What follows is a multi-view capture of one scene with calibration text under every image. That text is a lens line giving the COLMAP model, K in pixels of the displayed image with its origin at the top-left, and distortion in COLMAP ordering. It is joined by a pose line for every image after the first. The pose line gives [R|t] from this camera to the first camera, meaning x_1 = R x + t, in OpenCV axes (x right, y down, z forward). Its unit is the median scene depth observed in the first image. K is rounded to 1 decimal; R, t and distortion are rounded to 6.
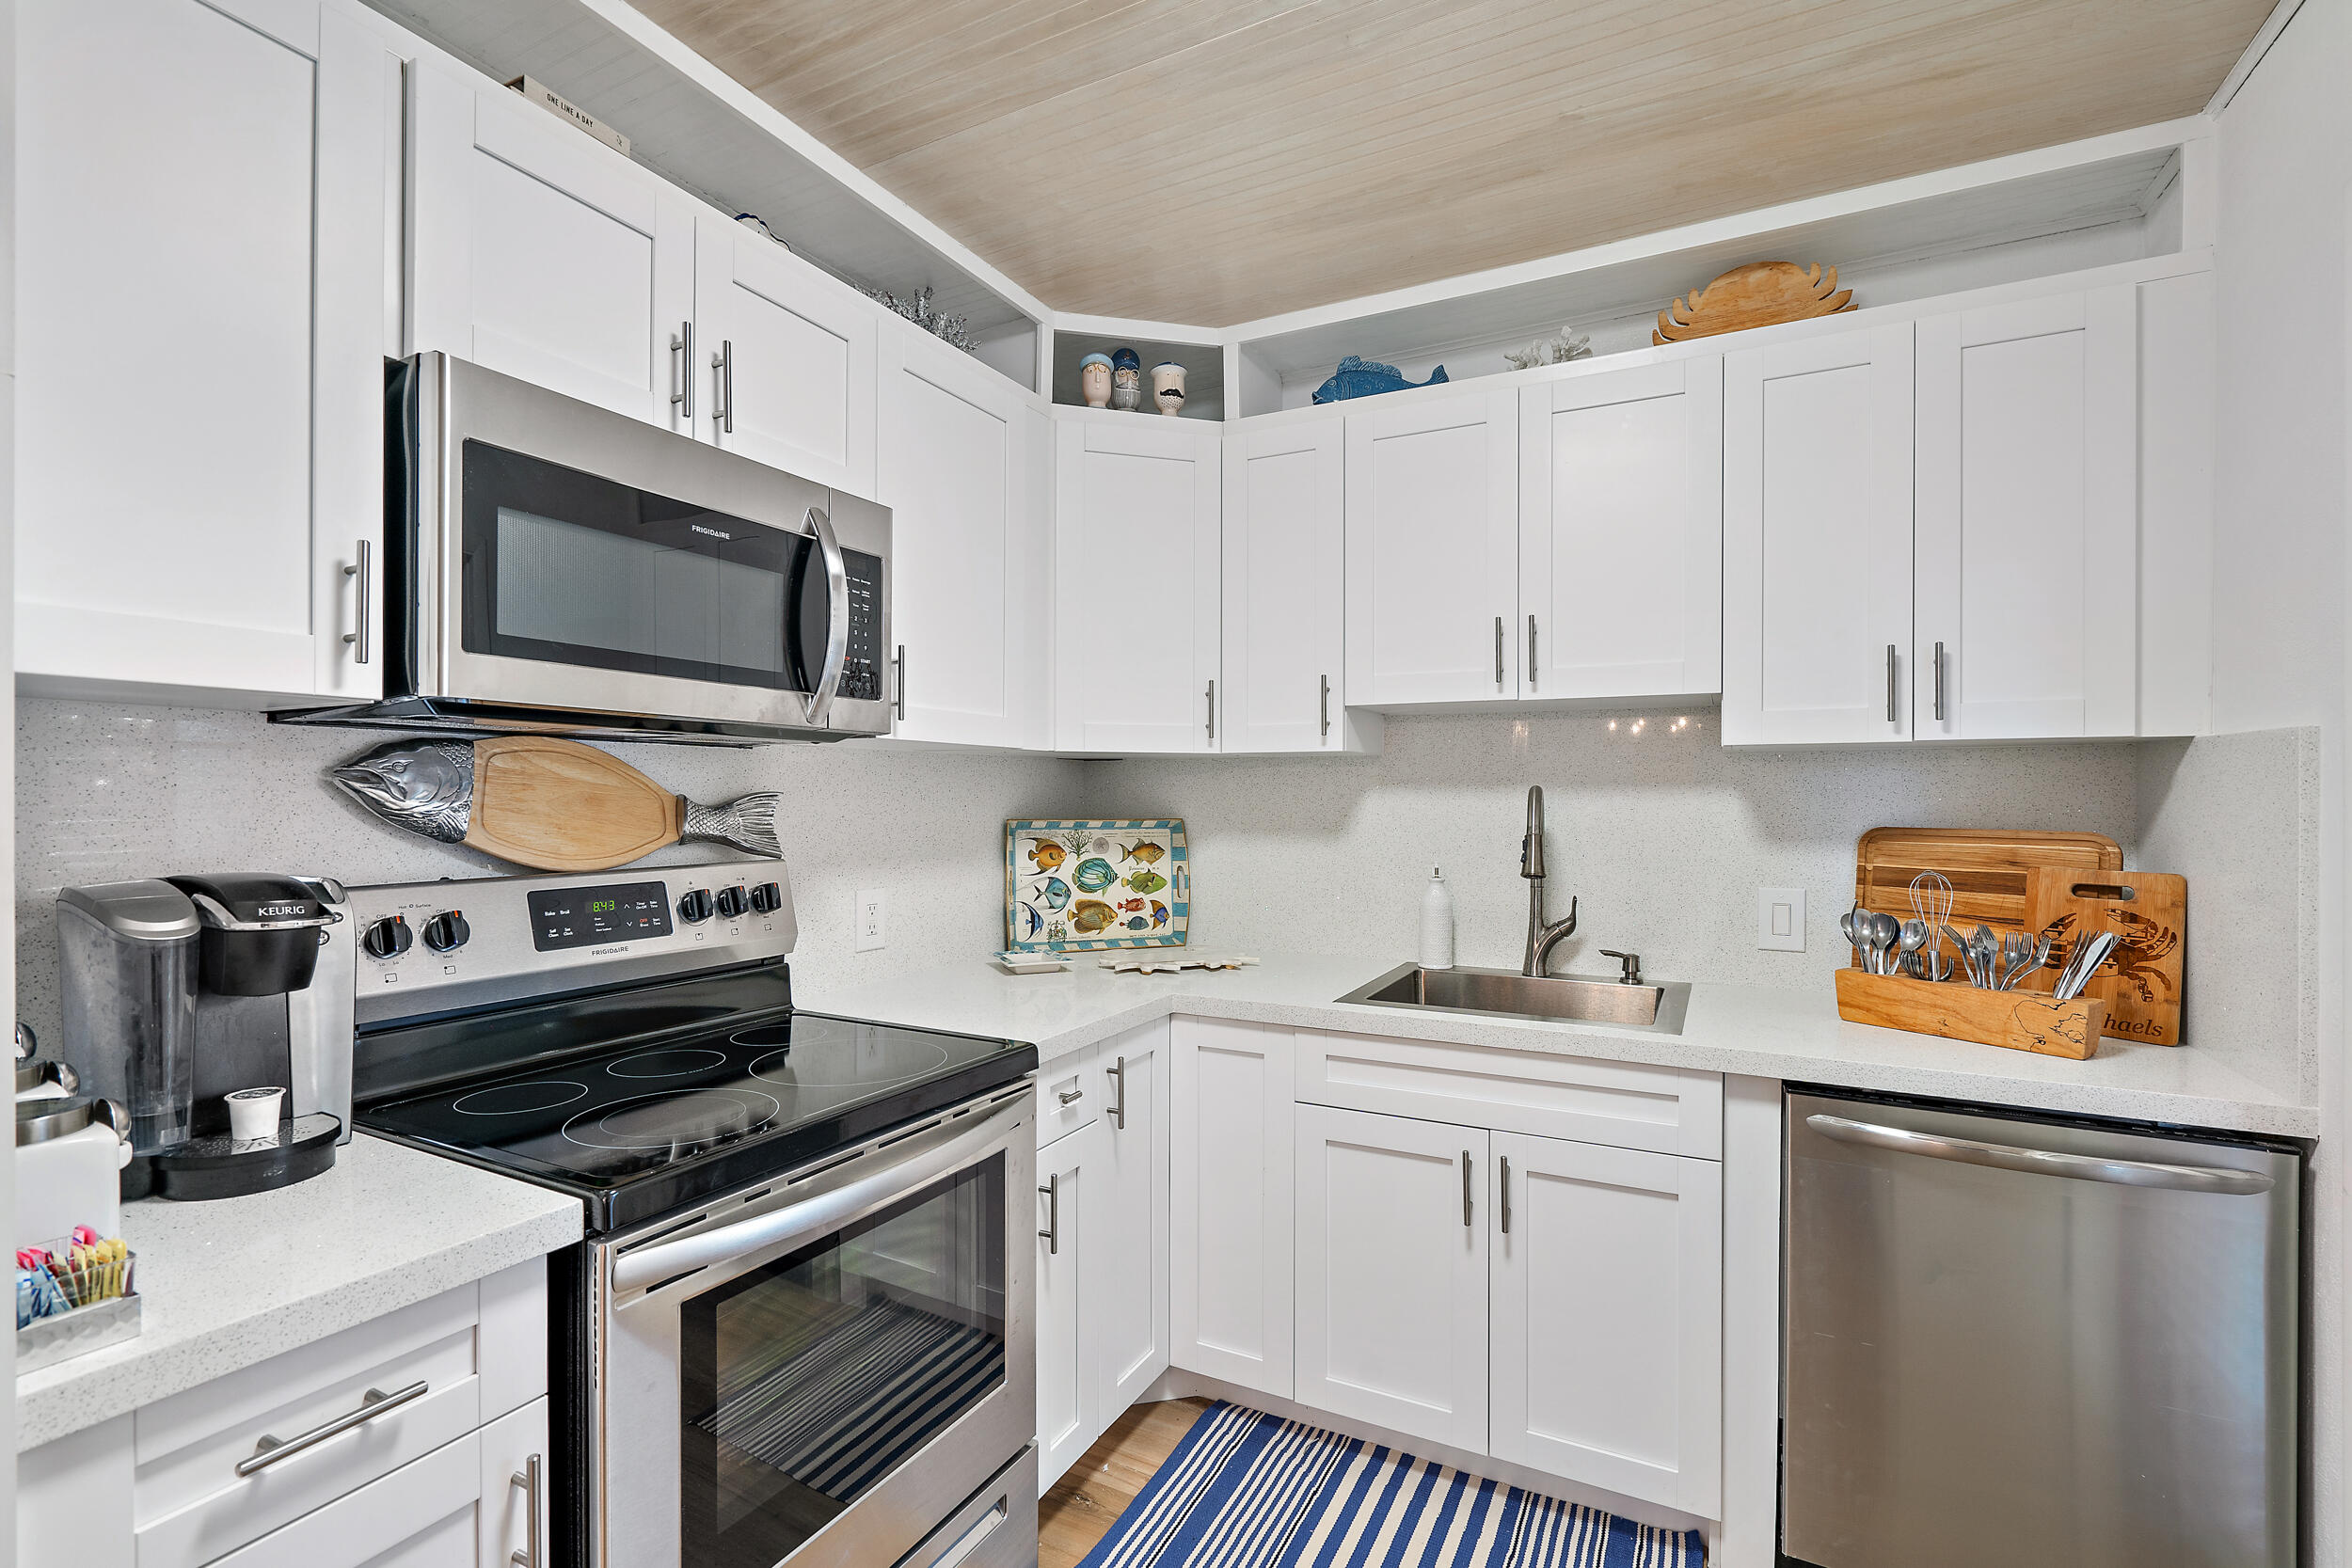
lens RADIAL K [[1062.8, 0, 1174.8], [0, 1062.8, 802.4], [0, 0, 1]] dist [-0.001794, 0.000821]
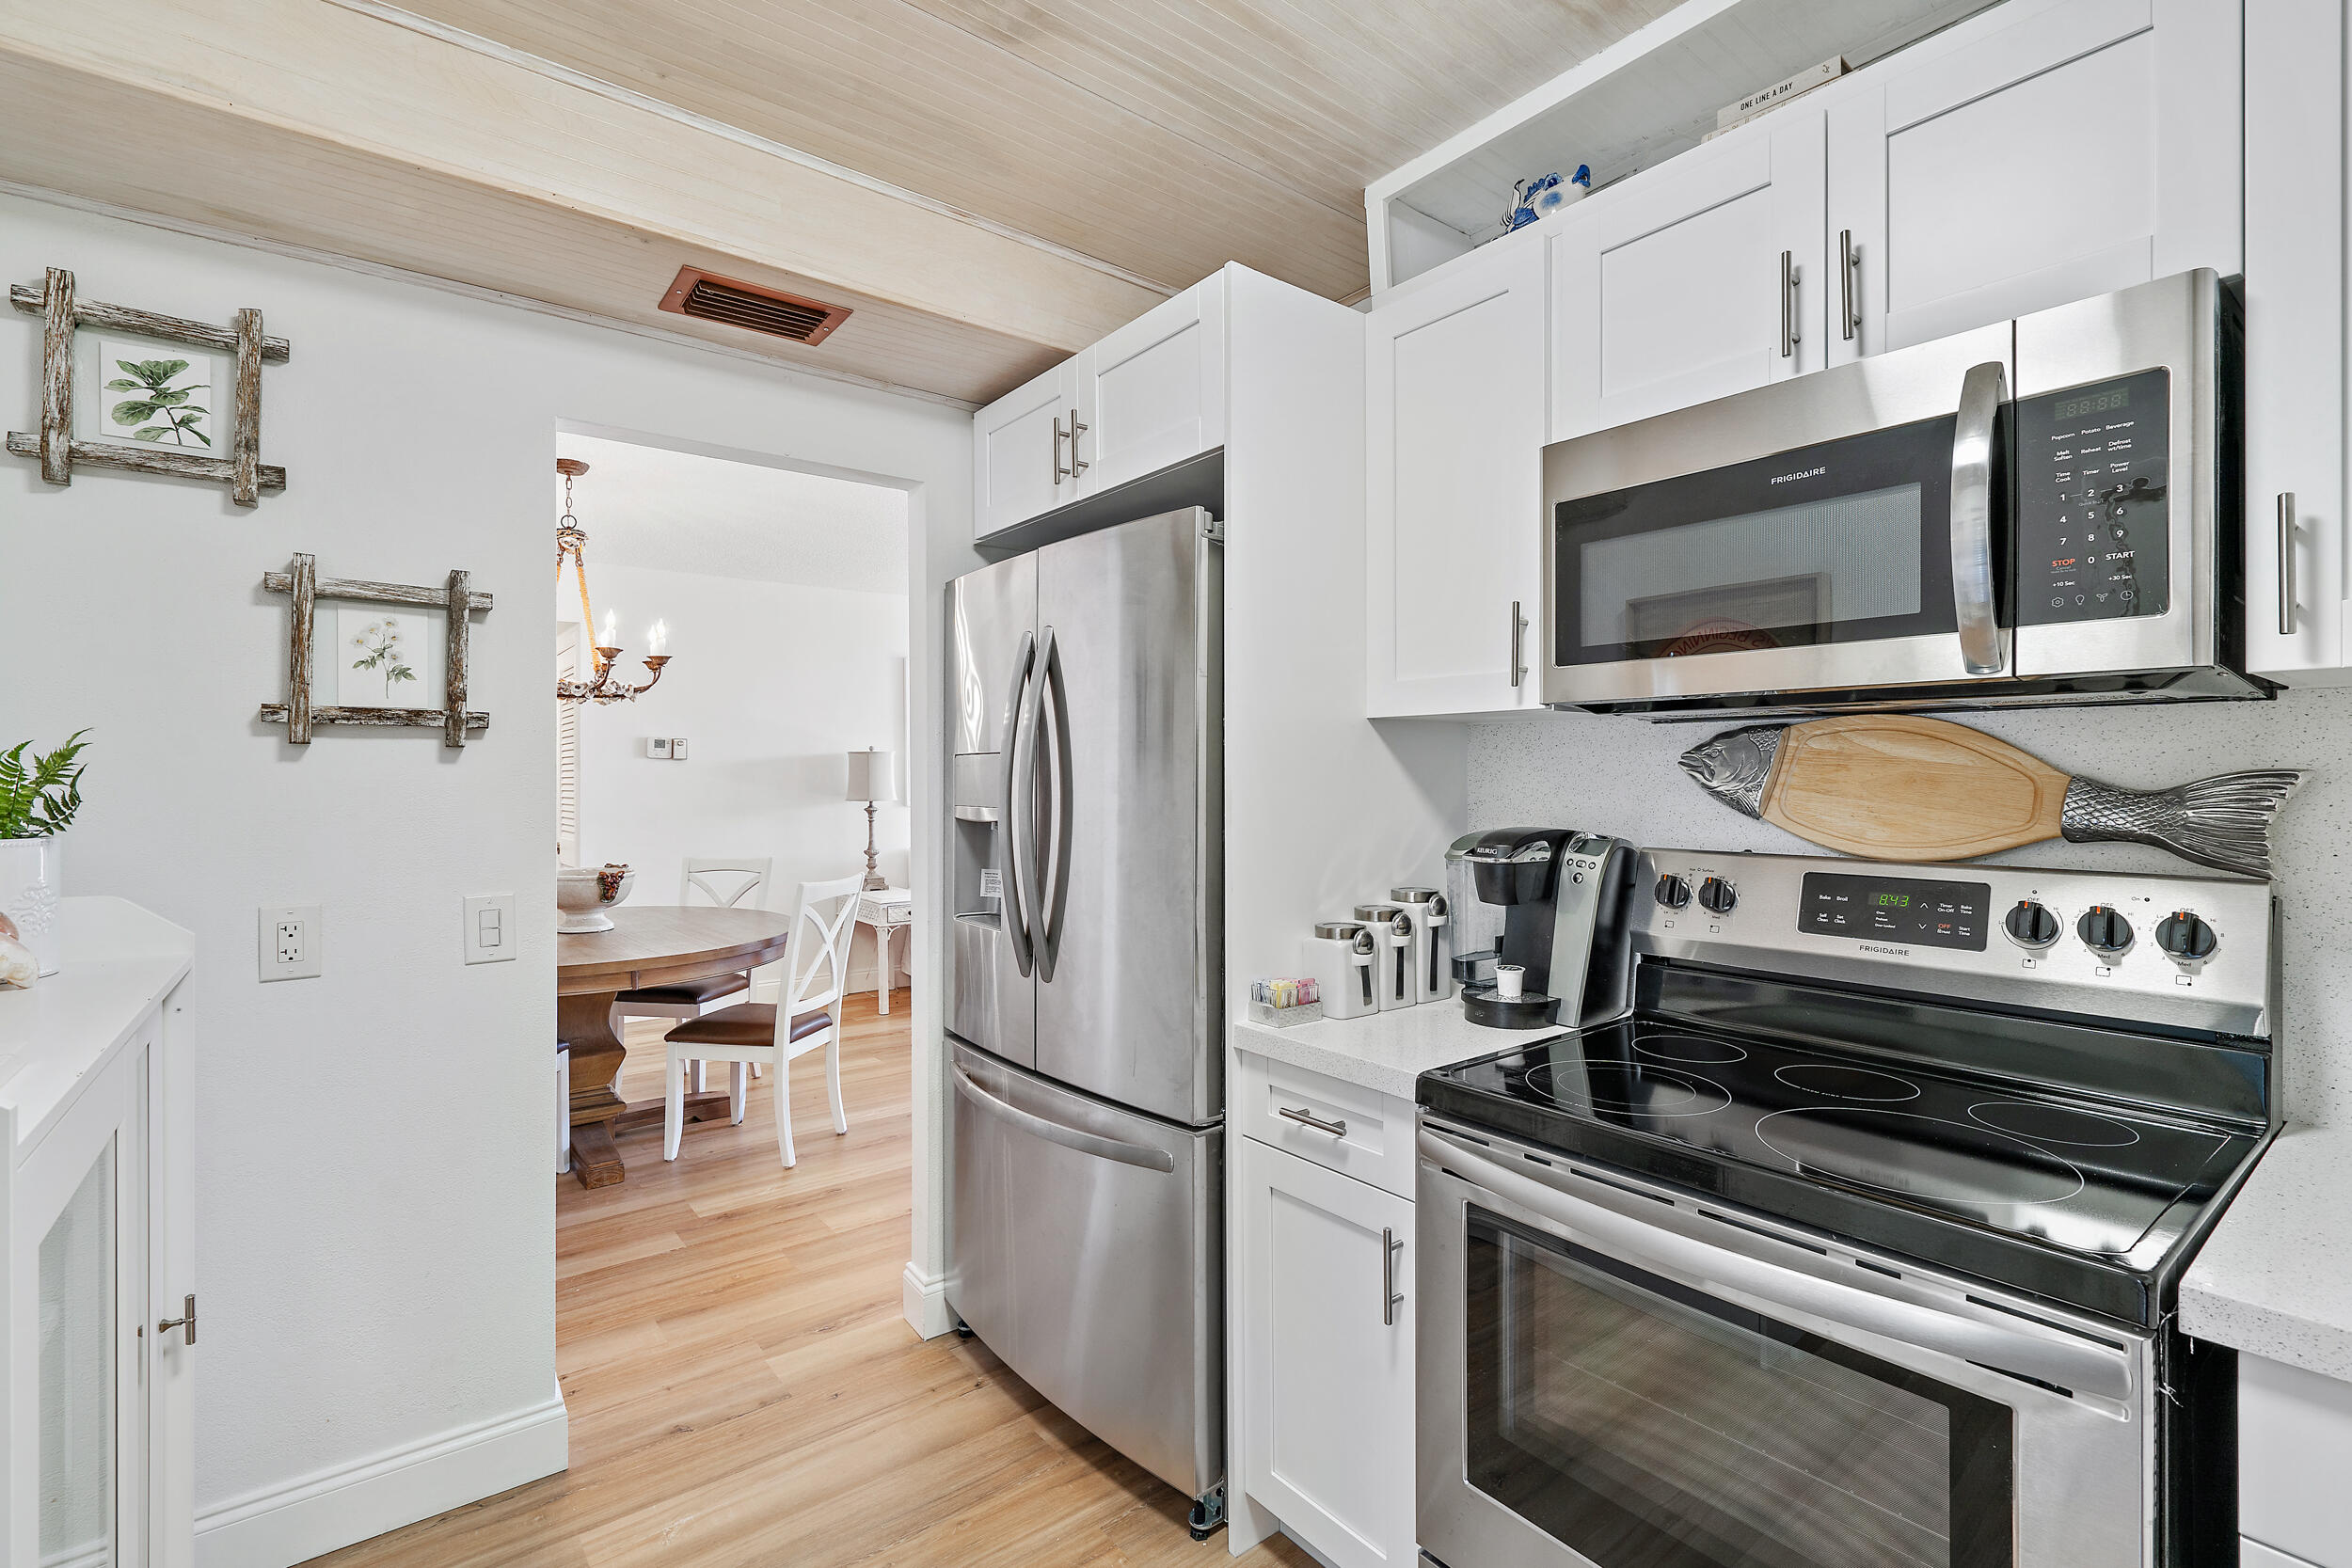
lens RADIAL K [[1077.1, 0, 1179.5], [0, 1077.1, 778.4], [0, 0, 1]] dist [-0.001341, 0.000449]
pose [[-0.408341, 0.001063, -0.912829, 0.559455], [-0.004443, 0.999985, 0.003152, -0.005237], [0.912819, 0.005343, -0.408330, 0.864598]]
